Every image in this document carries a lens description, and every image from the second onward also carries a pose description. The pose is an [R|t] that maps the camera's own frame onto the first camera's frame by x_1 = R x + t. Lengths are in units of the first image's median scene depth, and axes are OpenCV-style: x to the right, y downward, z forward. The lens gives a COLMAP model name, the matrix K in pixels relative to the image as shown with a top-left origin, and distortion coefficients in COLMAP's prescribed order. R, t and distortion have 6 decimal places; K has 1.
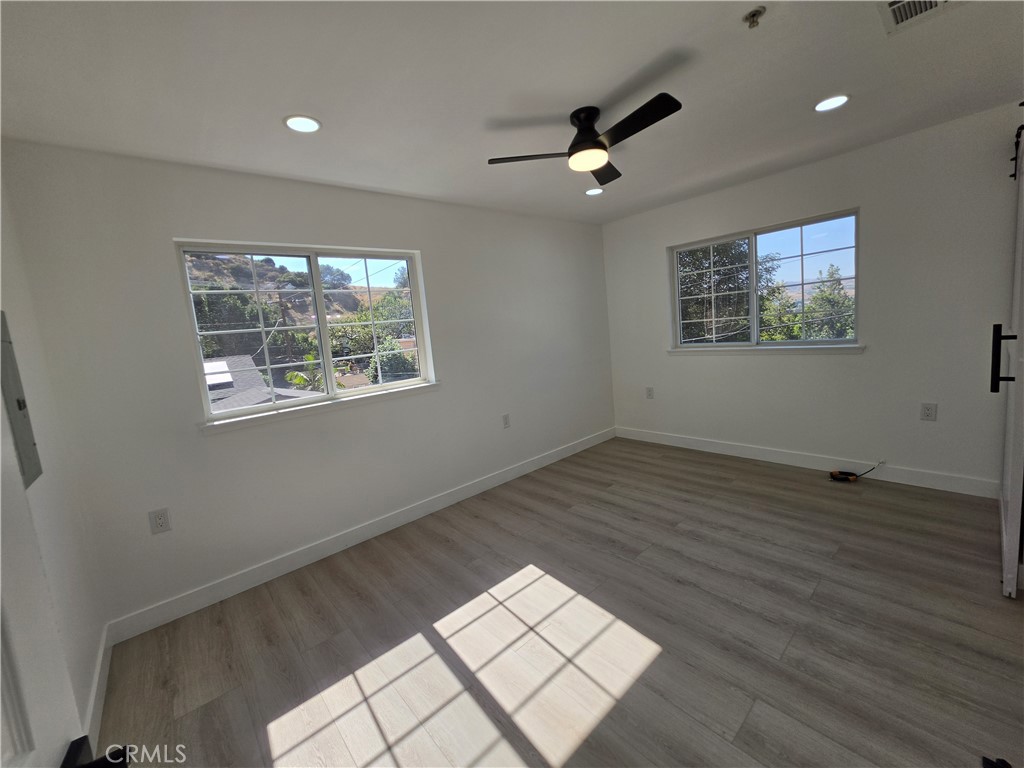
lens RADIAL K [[410.0, 0, 511.6], [0, 410.0, 377.3], [0, 0, 1]] dist [0.001189, 0.000725]
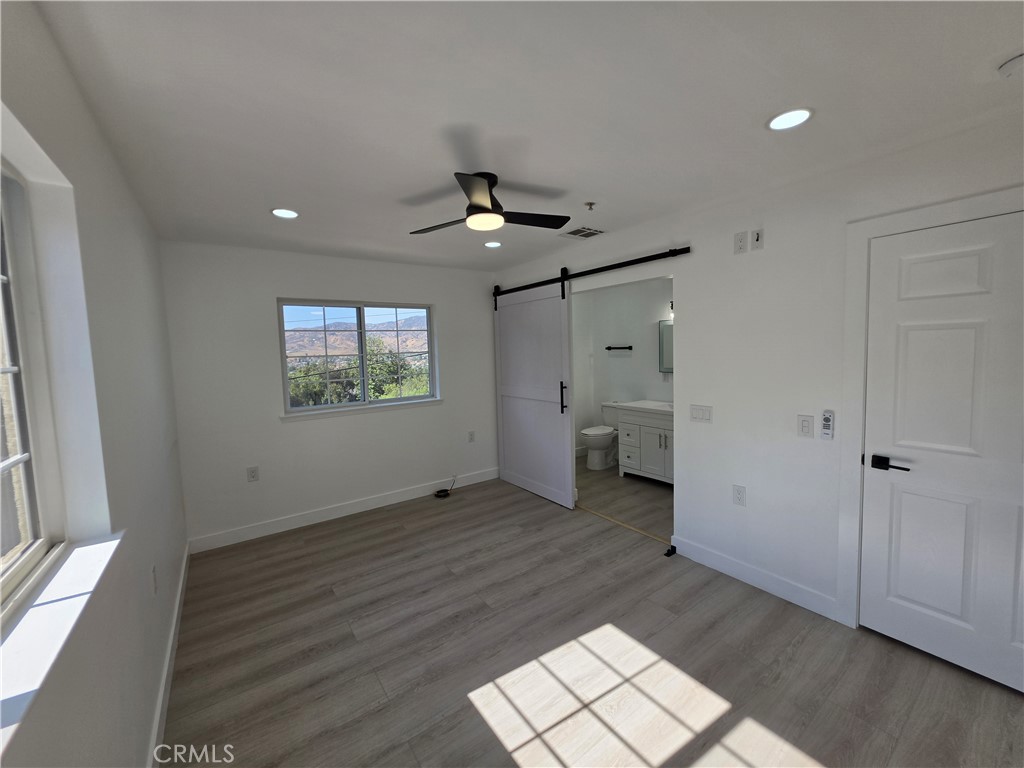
lens RADIAL K [[410.0, 0, 511.6], [0, 410.0, 377.3], [0, 0, 1]] dist [0.001189, 0.000725]
pose [[0.107005, 0.017448, 0.994105, -0.600018], [0.143191, 0.989152, -0.032774, -0.072892], [-0.983893, 0.145854, 0.103345, 0.642583]]
